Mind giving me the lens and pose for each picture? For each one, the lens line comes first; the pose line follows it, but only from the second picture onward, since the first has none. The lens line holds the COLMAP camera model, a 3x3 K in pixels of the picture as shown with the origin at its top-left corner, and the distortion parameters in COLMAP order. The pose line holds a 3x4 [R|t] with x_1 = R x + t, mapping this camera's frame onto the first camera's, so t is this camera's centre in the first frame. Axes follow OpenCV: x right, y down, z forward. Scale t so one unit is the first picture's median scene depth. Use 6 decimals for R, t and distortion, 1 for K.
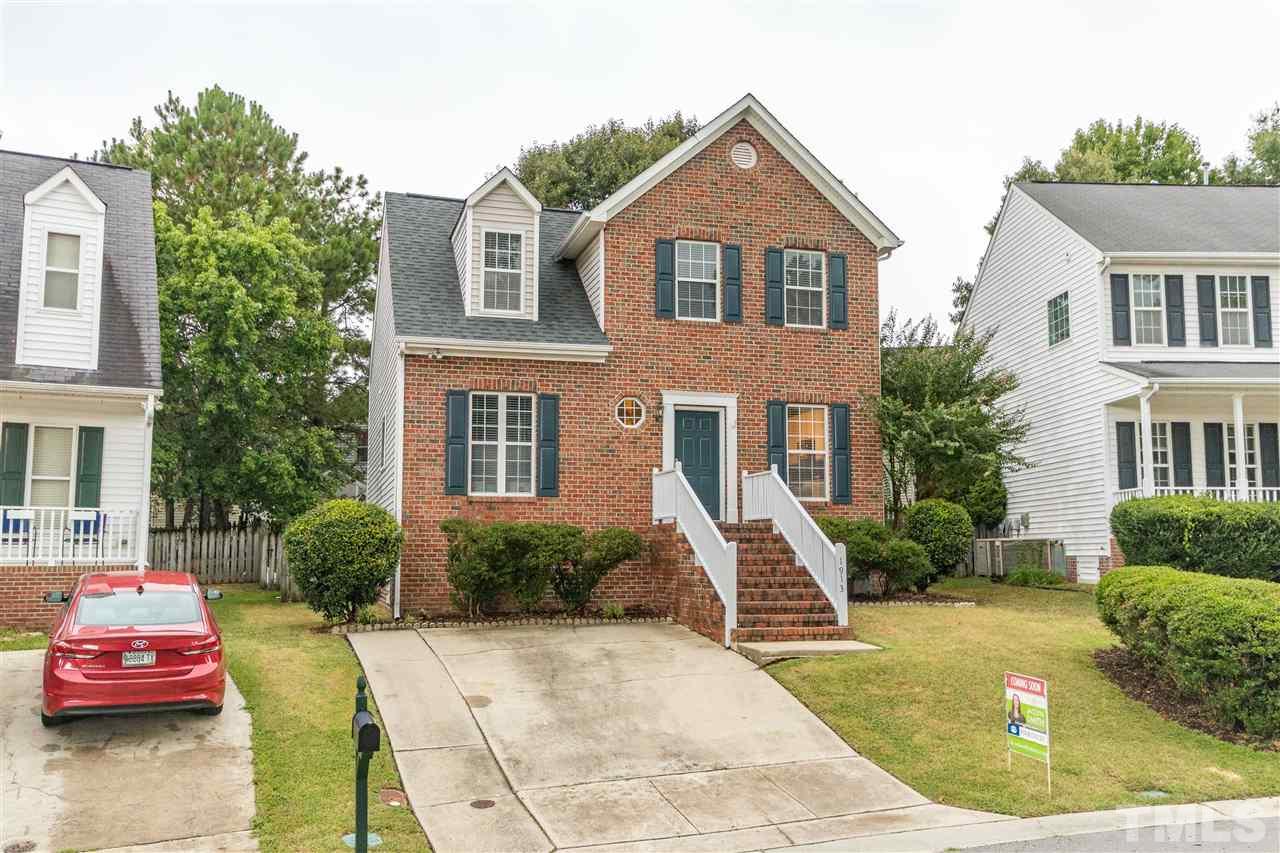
lens RADIAL K [[1121.4, 0, 639.5], [0, 1121.4, 438.5], [0, 0, 1]] dist [0.000882, 0.011934]
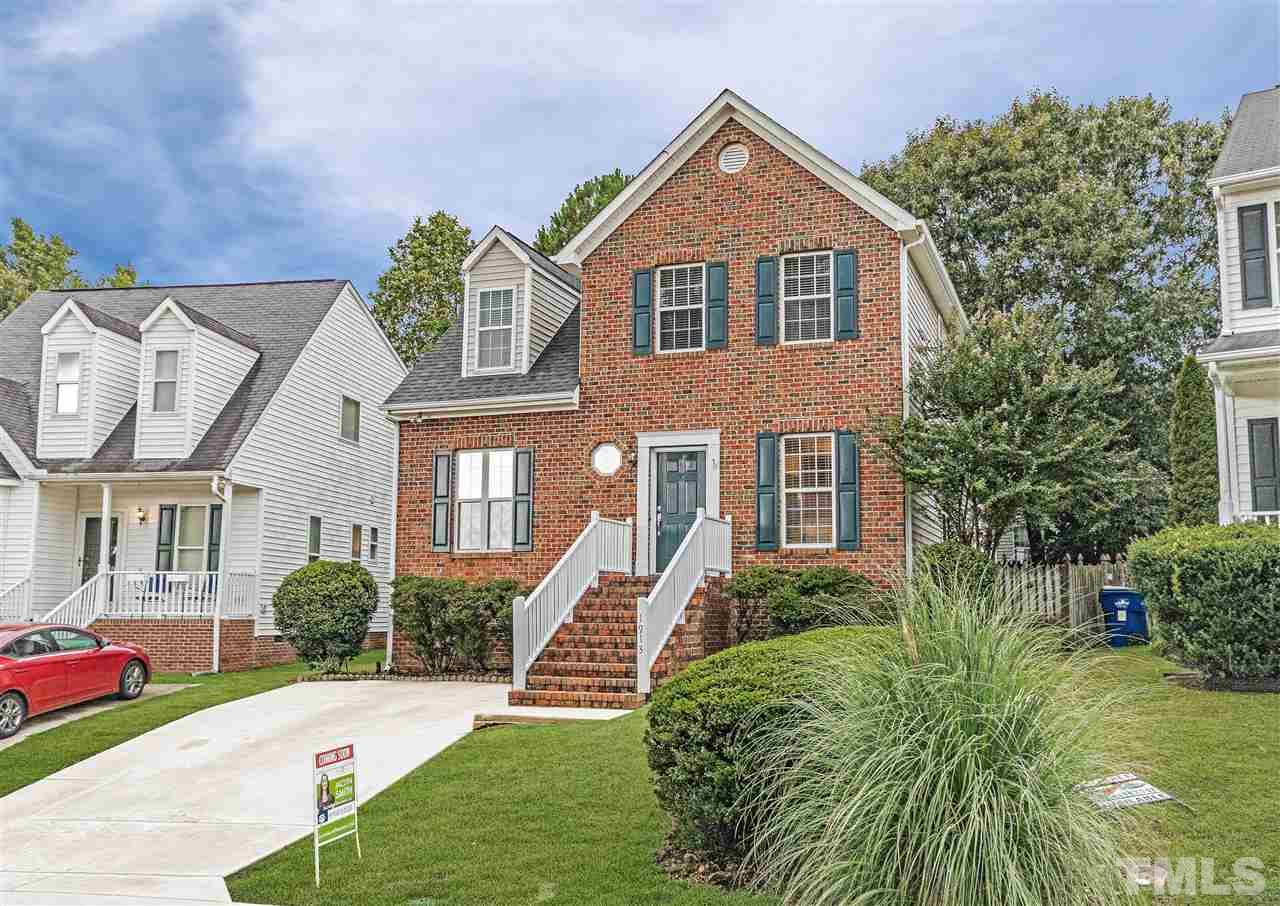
lens RADIAL K [[1225.4, 0, 640.0], [0, 1225.4, 453.0], [0, 0, 1]] dist [-0.000957, -0.010387]
pose [[0.807145, -0.073290, -0.585787, 0.617097], [0.058598, 0.997310, -0.044037, 0.018350], [0.587438, 0.001218, 0.809268, 0.185298]]
